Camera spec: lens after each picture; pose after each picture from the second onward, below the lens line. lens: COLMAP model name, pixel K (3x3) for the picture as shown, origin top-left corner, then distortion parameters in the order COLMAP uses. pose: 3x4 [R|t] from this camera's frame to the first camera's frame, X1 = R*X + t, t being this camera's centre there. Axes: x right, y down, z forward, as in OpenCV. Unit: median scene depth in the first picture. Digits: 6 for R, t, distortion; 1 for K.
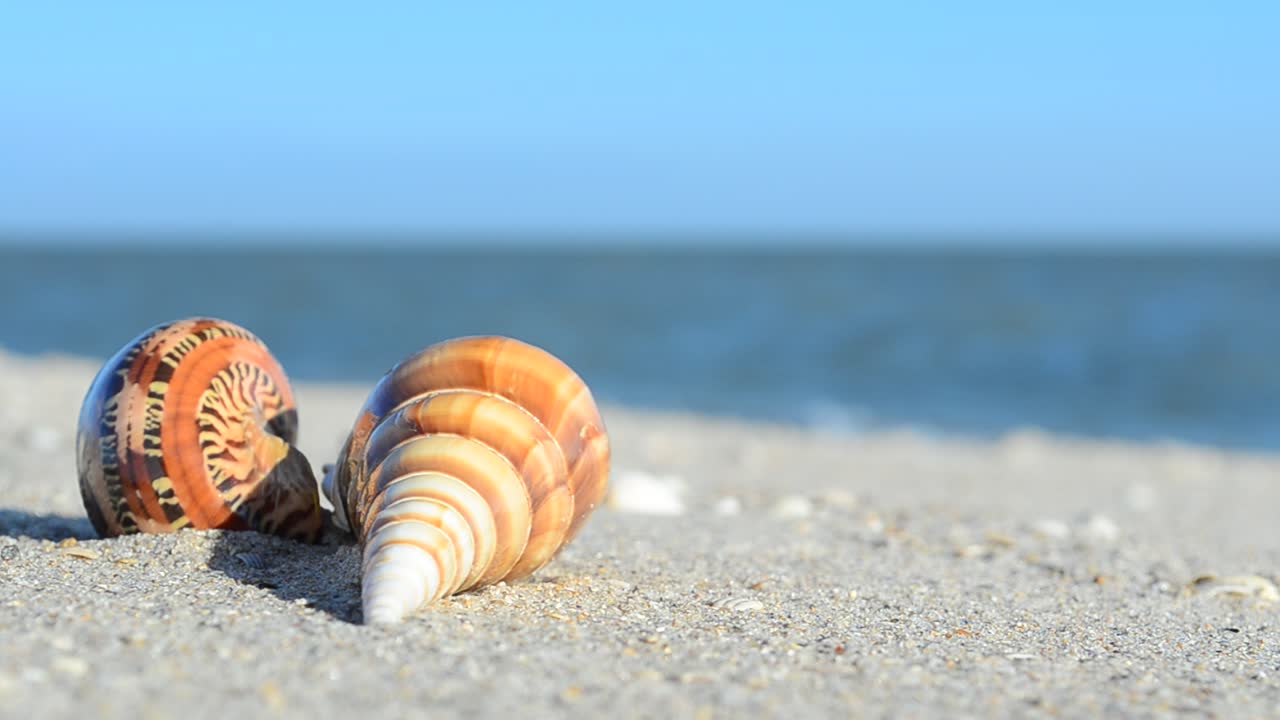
lens RADIAL K [[2790.3, 0, 640.0], [0, 2790.3, 360.0], [0, 0, 1]] dist [0.011200, 0.137024]
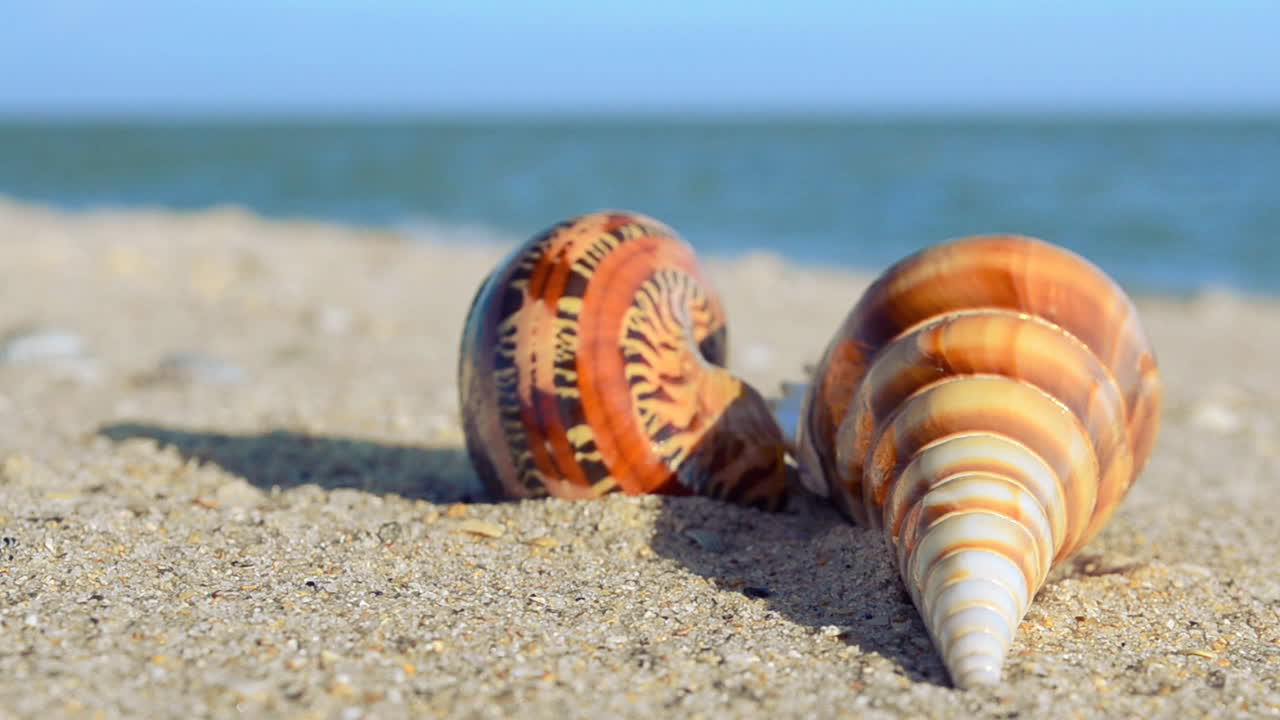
lens RADIAL K [[2471.4, 0, 640.0], [0, 2471.4, 360.0], [0, 0, 1]] dist [0.012180, 0.004003]
pose [[0.997881, -0.000831, -0.065055, -0.111336], [0.004592, 0.998324, 0.057689, -0.014097], [0.064899, -0.057865, 0.996213, 0.335815]]
